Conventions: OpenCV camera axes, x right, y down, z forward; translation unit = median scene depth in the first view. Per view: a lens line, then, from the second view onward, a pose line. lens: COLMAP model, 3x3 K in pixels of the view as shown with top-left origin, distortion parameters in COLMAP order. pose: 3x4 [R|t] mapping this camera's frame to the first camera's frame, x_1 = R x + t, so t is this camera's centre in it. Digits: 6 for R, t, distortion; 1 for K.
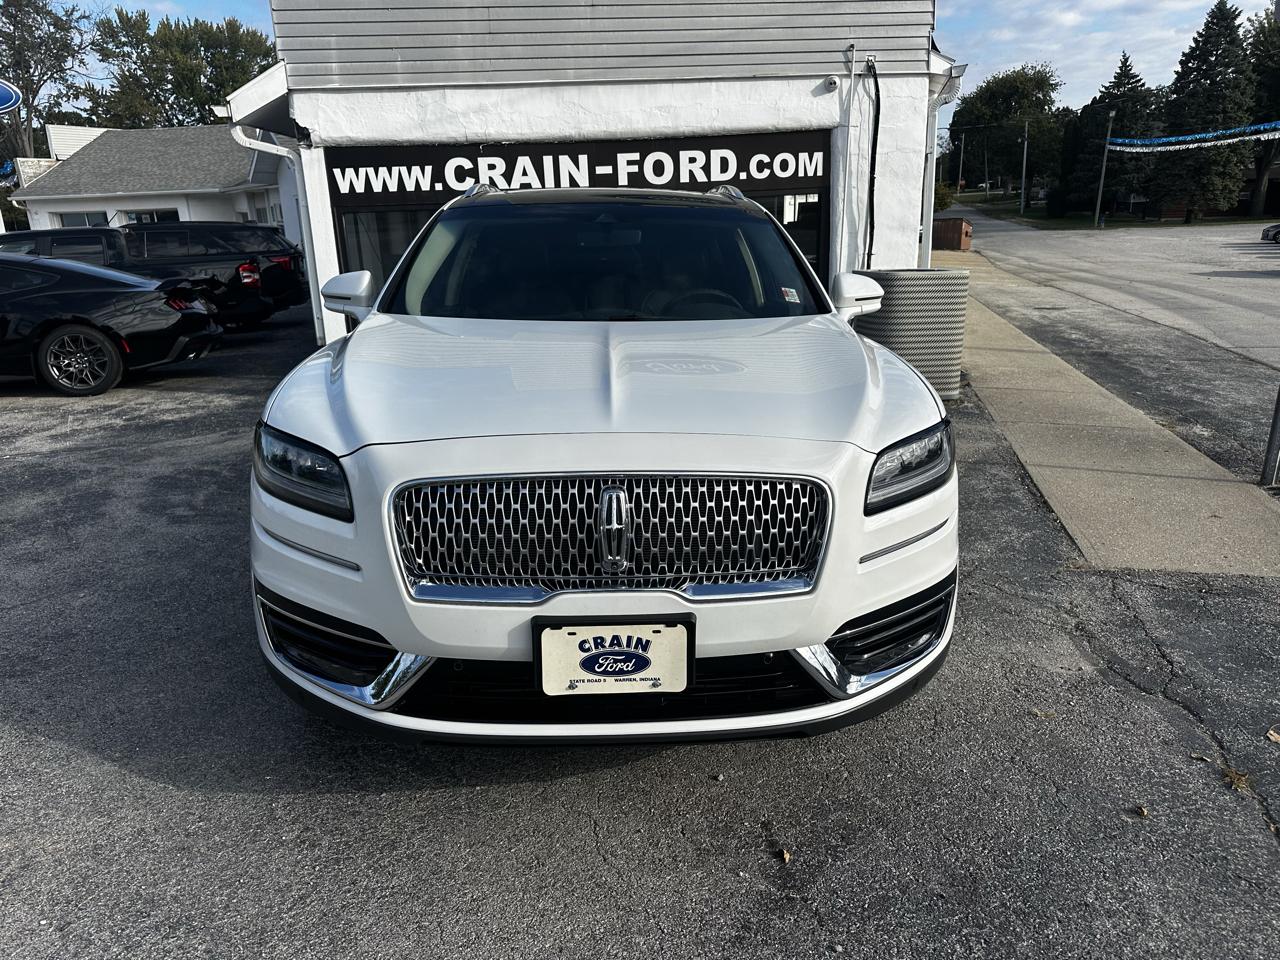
lens RADIAL K [[914.8, 0, 645.2], [0, 914.8, 484.6], [0, 0, 1]] dist [0.038389, -0.041976]
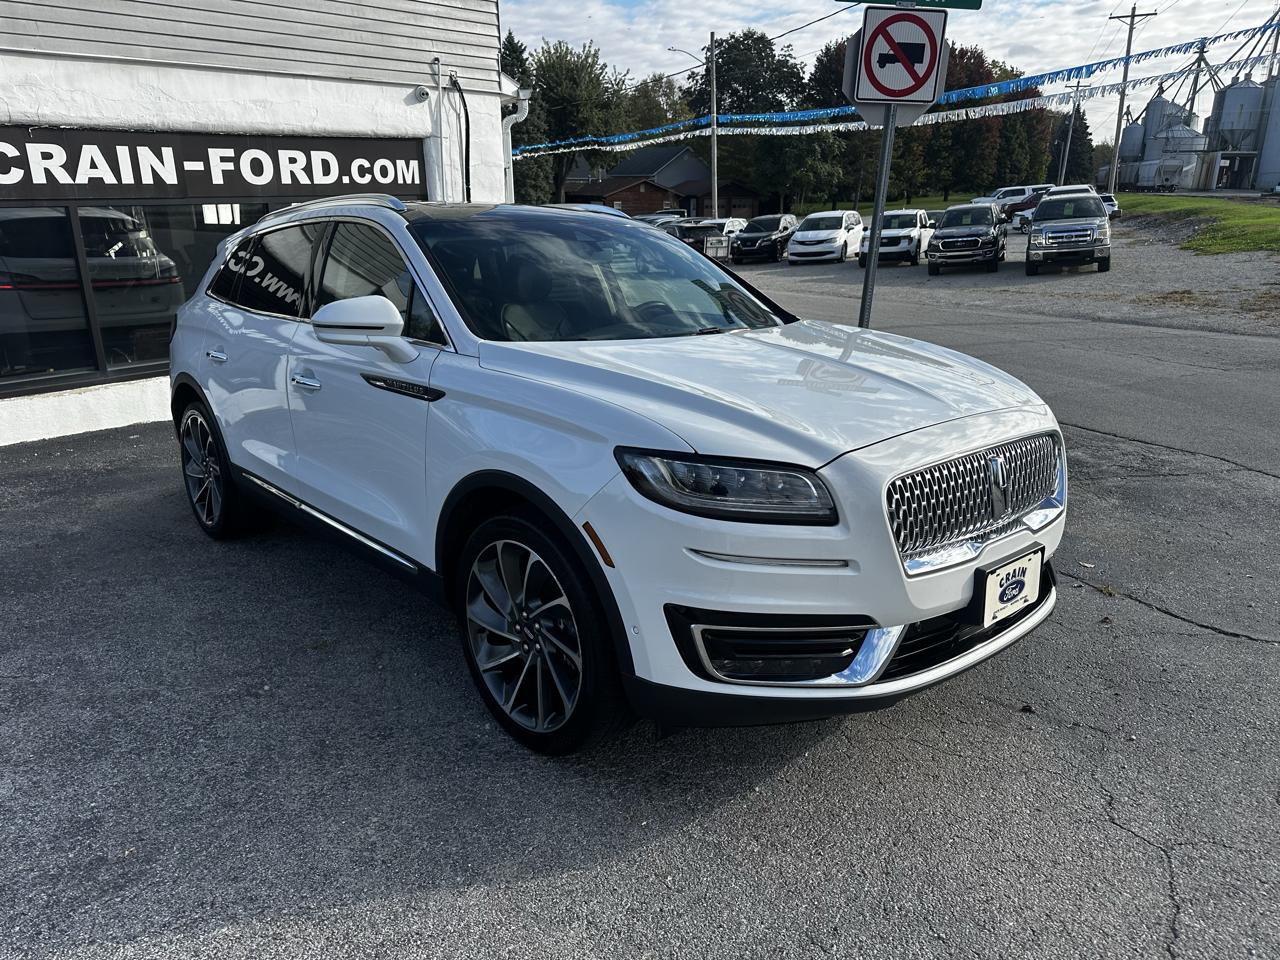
lens RADIAL K [[914.8, 0, 646.5], [0, 914.8, 480.7], [0, 0, 1]] dist [0.038389, -0.041976]
pose [[0.771302, -0.159363, 0.616196, -0.300867], [0.161441, 0.985470, 0.052788, -0.027617], [-0.615654, 0.058763, 0.785822, 0.071813]]
